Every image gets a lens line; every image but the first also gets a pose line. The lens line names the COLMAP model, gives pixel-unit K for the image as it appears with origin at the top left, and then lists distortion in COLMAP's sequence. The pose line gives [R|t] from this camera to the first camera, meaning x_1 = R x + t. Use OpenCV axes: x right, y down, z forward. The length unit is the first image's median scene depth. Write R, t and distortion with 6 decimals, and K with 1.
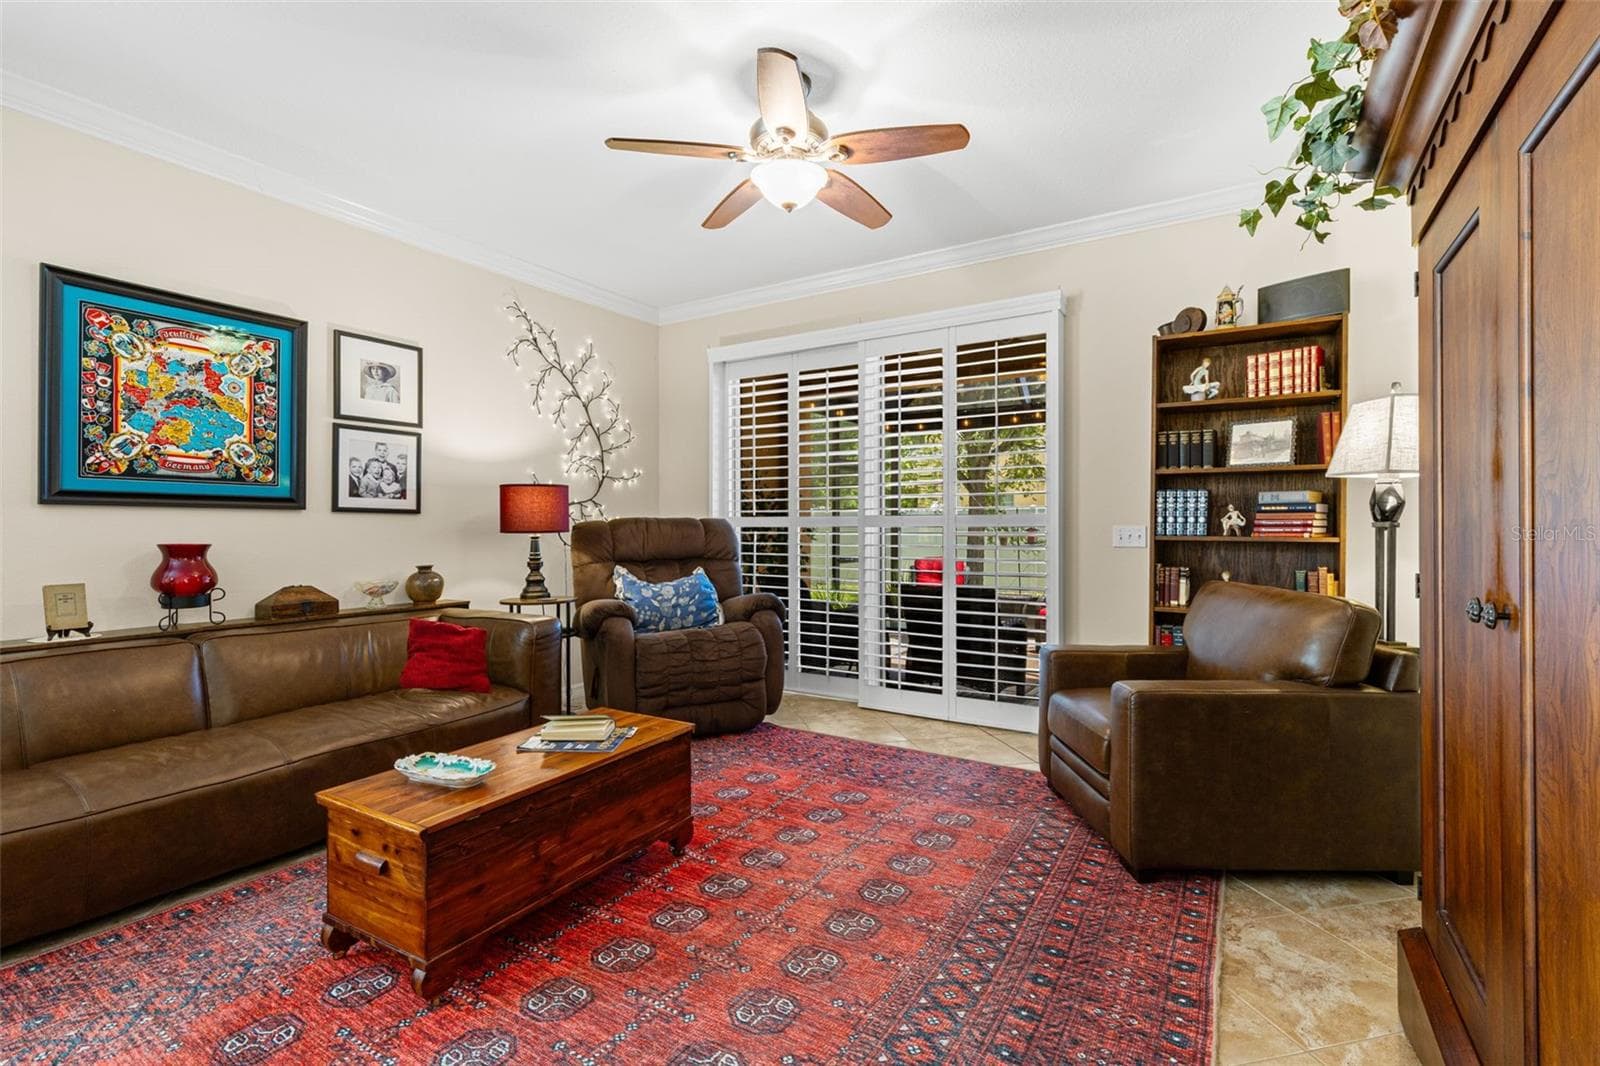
lens RADIAL K [[729.7, 0, 803.5], [0, 729.7, 525.5], [0, 0, 1]] dist [0.009960, -0.000758]
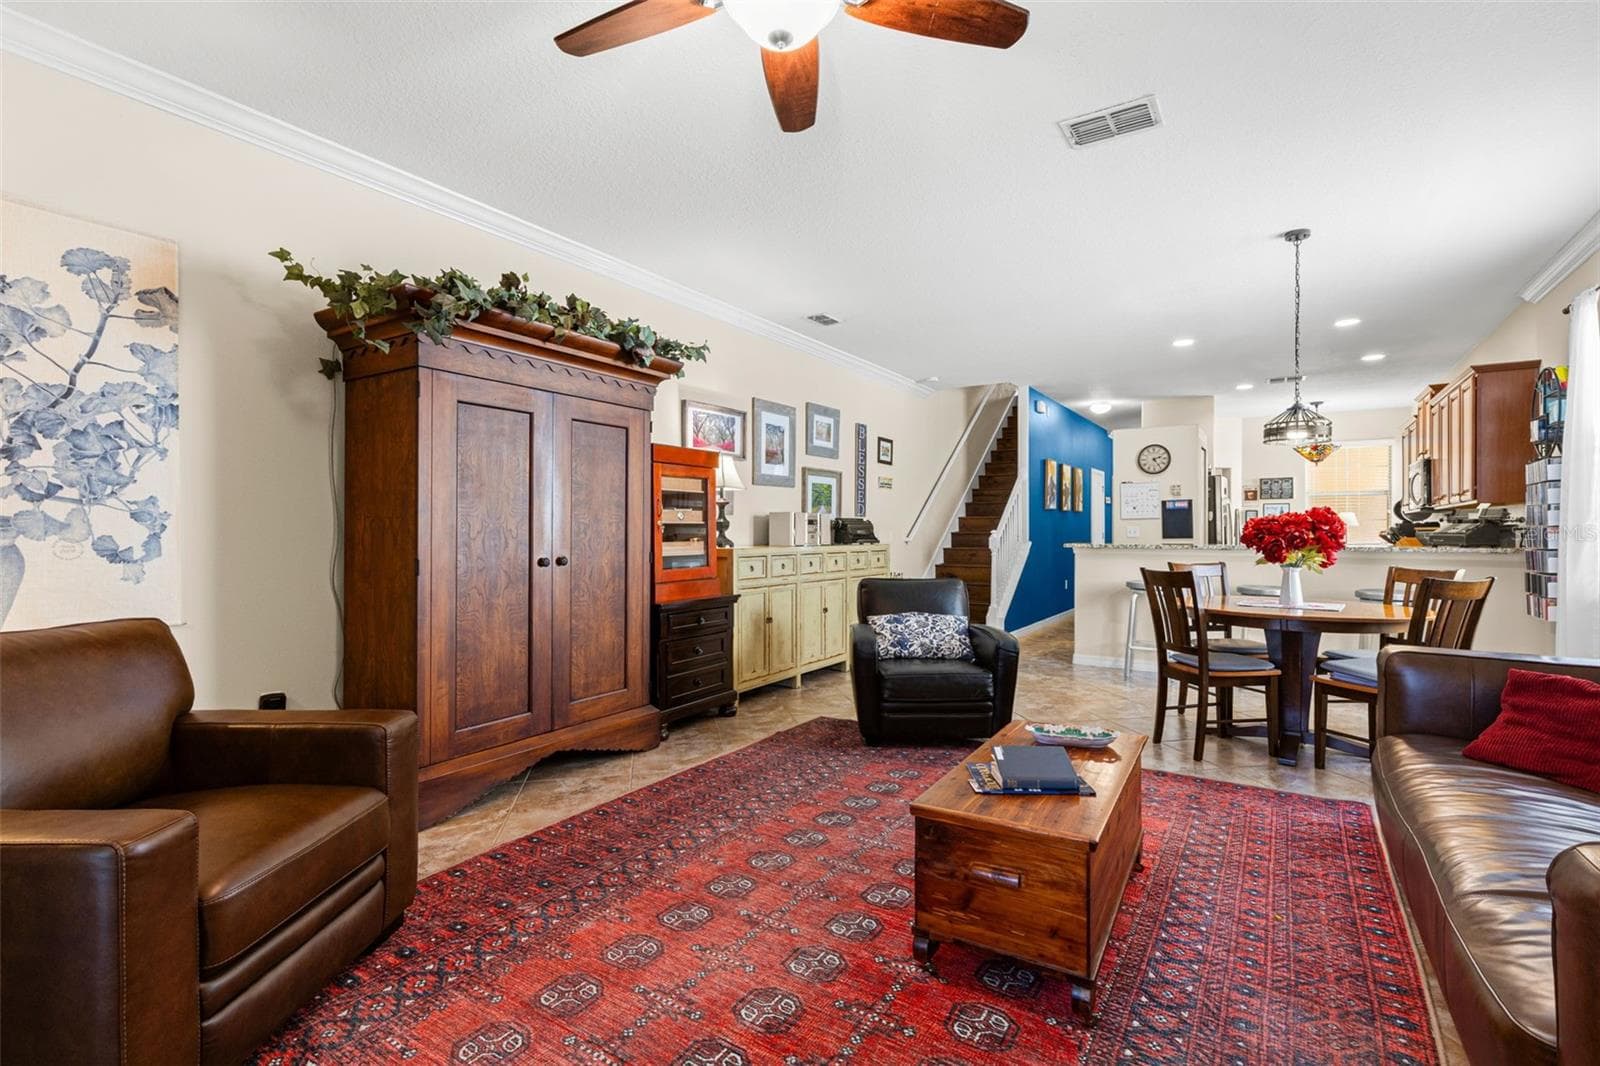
lens RADIAL K [[729.7, 0, 801.0], [0, 729.7, 530.0], [0, 0, 1]] dist [0.009960, -0.000758]
pose [[-0.999620, -0.000501, 0.027553, -0.042337], [-0.000523, 1.000000, -0.000820, -0.001841], [-0.027552, -0.000834, -0.999620, 1.257272]]
